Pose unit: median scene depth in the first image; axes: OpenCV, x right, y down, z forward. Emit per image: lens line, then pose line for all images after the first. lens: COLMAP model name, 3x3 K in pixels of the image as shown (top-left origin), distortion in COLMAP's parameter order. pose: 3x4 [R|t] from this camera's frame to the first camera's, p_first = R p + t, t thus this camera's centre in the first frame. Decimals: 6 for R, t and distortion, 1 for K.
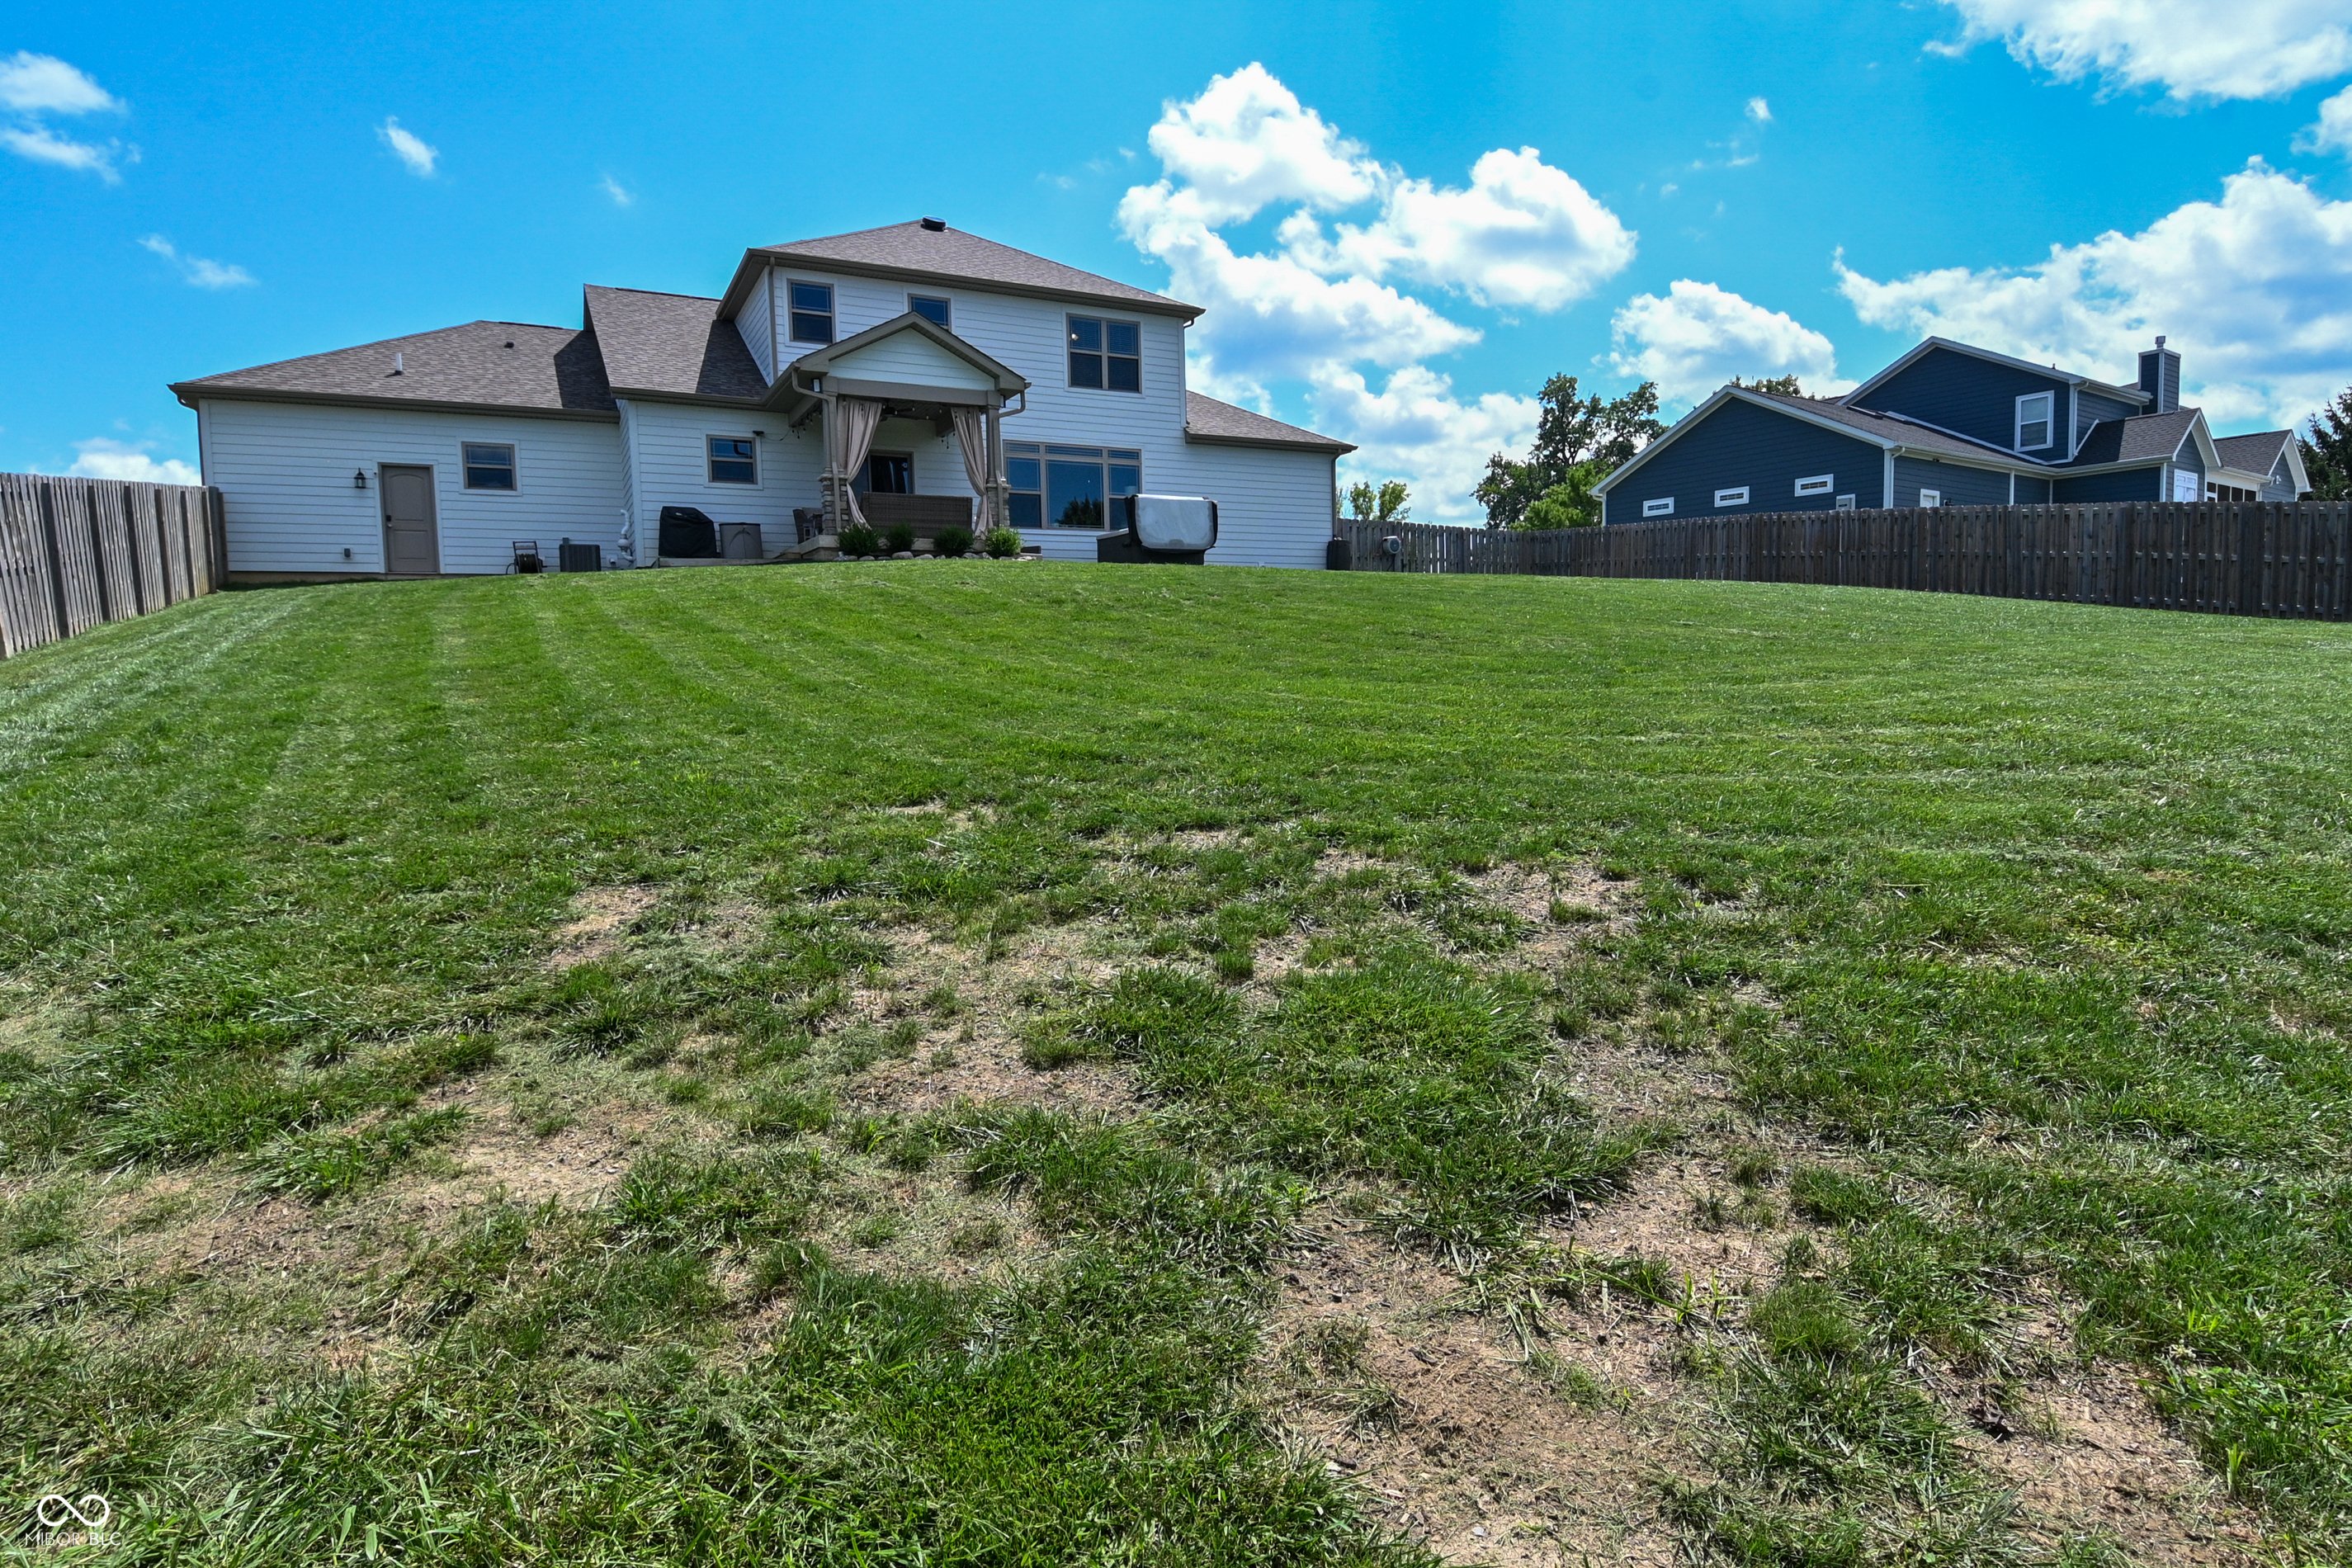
lens RADIAL K [[1232.1, 0, 1176.0], [0, 1232.1, 784.0], [0, 0, 1]] dist [0.006005, -0.022836]
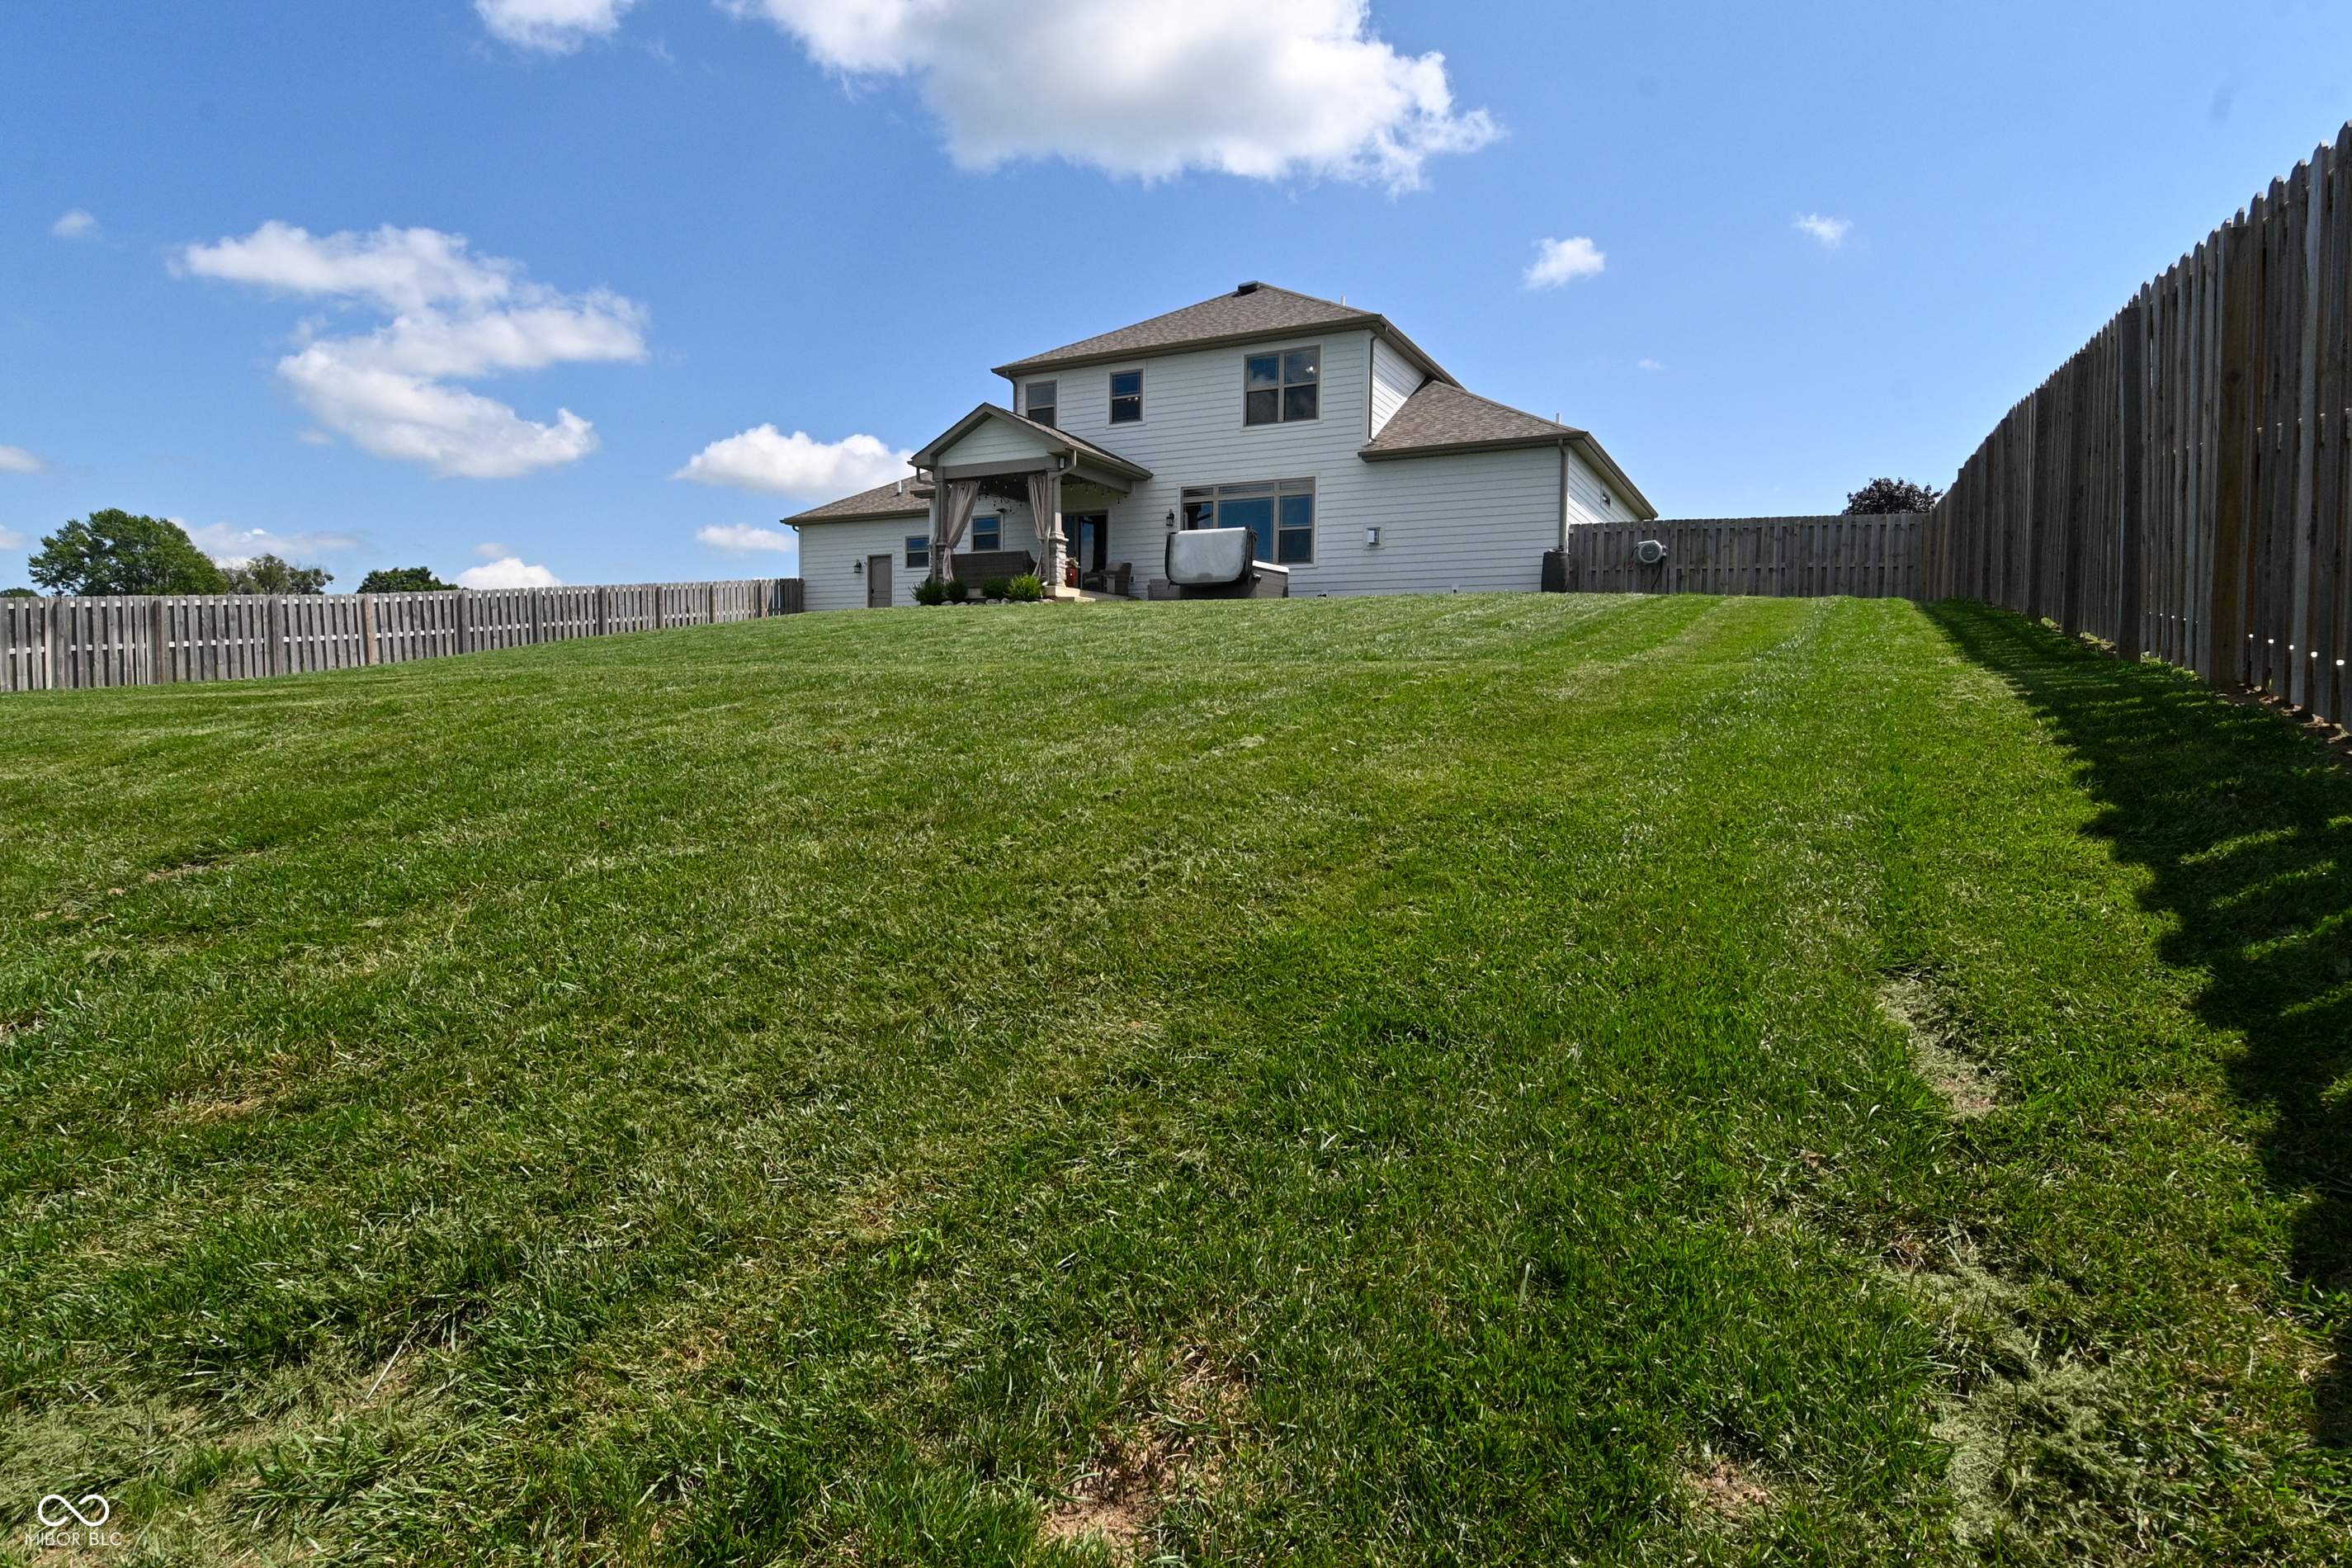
lens RADIAL K [[1232.1, 0, 1176.0], [0, 1232.1, 784.0], [0, 0, 1]] dist [0.006005, -0.022836]
pose [[0.562044, 0.081049, -0.823127, 0.747814], [-0.102332, 0.994355, 0.028035, -0.050283], [0.820752, 0.068475, 0.567166, 0.394107]]
